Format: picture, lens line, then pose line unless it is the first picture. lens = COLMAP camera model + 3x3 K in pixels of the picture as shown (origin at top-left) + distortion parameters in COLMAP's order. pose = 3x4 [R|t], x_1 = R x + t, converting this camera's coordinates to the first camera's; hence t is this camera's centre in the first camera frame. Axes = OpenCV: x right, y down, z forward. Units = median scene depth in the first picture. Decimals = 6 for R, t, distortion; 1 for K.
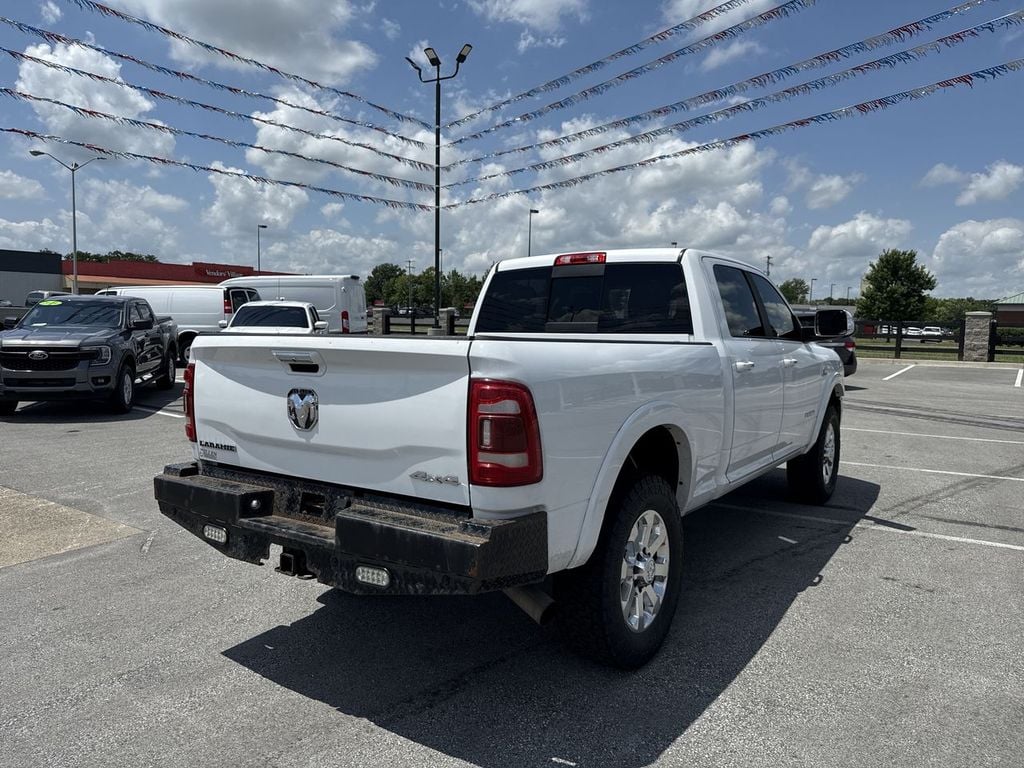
lens RADIAL K [[720.0, 0, 510.3], [0, 720.0, 381.1], [0, 0, 1]] dist [0.084803, -0.134914]
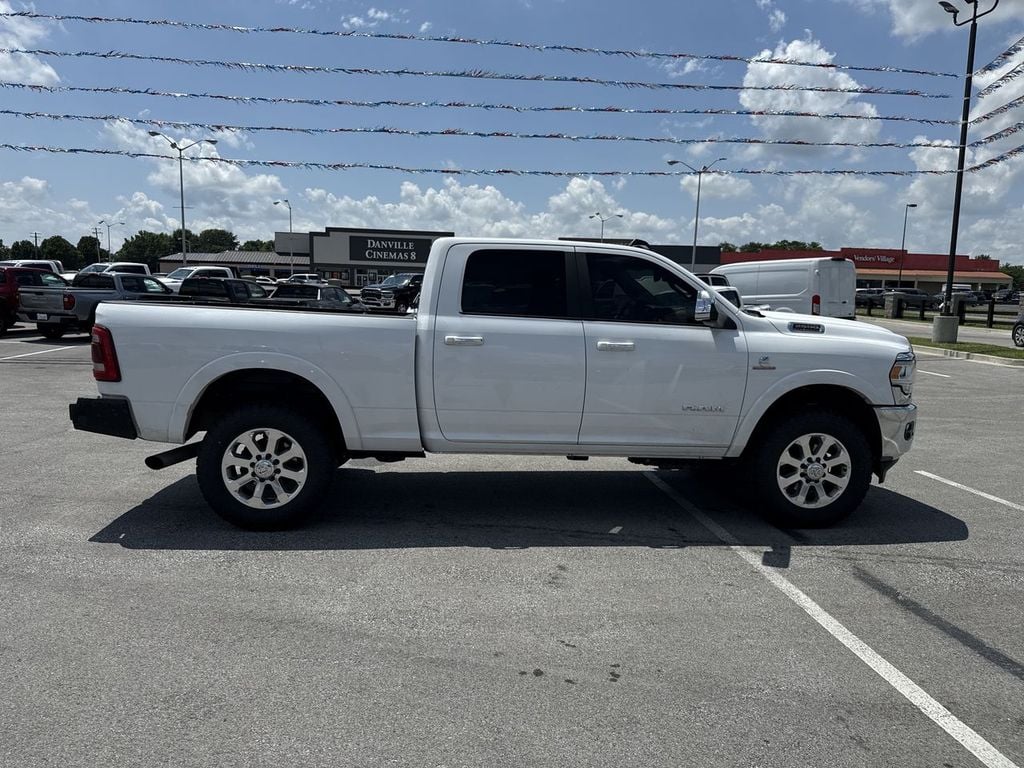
lens RADIAL K [[720.0, 0, 510.3], [0, 720.0, 381.1], [0, 0, 1]] dist [0.084803, -0.134914]
pose [[0.642476, 0.093405, -0.760592, 1.586263], [-0.078476, 0.995345, 0.055945, -0.033087], [0.762277, 0.023745, 0.646815, 0.425696]]
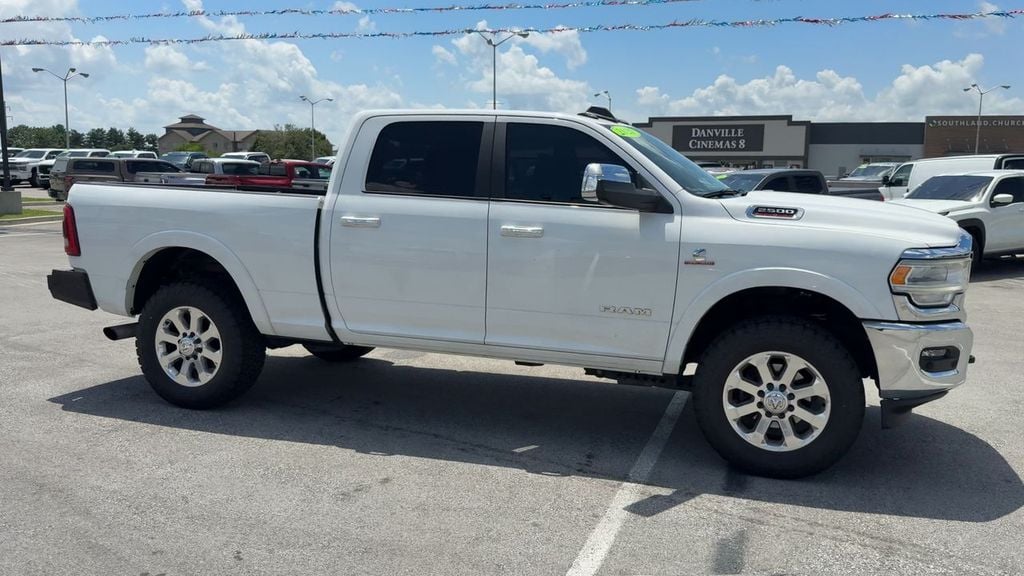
lens RADIAL K [[793.0, 0, 564.7], [0, 793.0, 271.5], [0, 0, 1]] dist [0.088161, -0.140723]
pose [[0.312036, 0.098734, -0.944926, 1.926996], [-0.092328, 0.993029, 0.073271, -0.076906], [0.945574, 0.064380, 0.318976, 1.182556]]
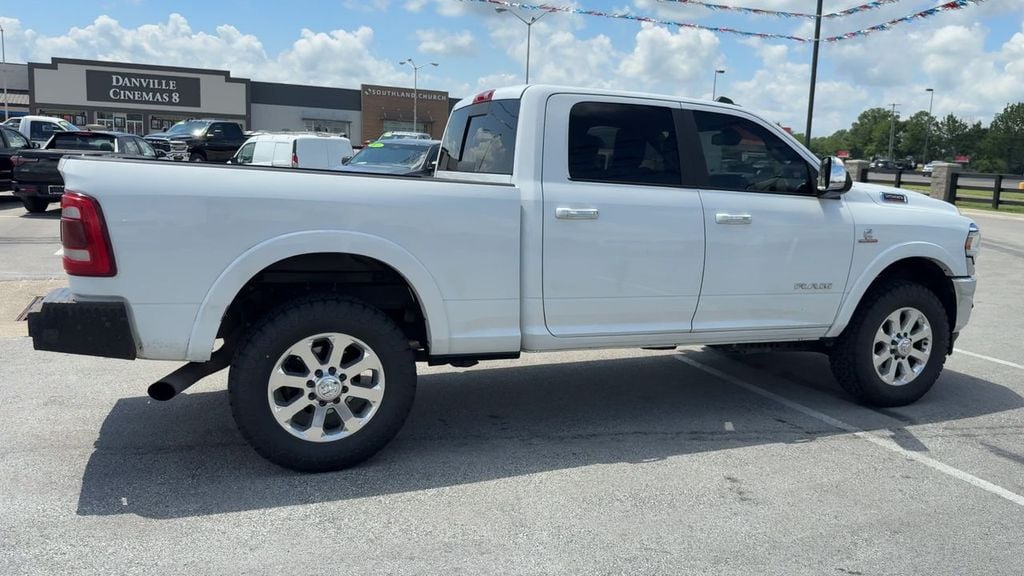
lens RADIAL K [[793.0, 0, 564.7], [0, 793.0, 271.5], [0, 0, 1]] dist [0.088161, -0.140723]
pose [[0.856750, 0.094182, -0.507059, 1.067287], [-0.074316, 0.995468, 0.059332, -0.006182], [0.510349, -0.013150, 0.859867, 0.160420]]
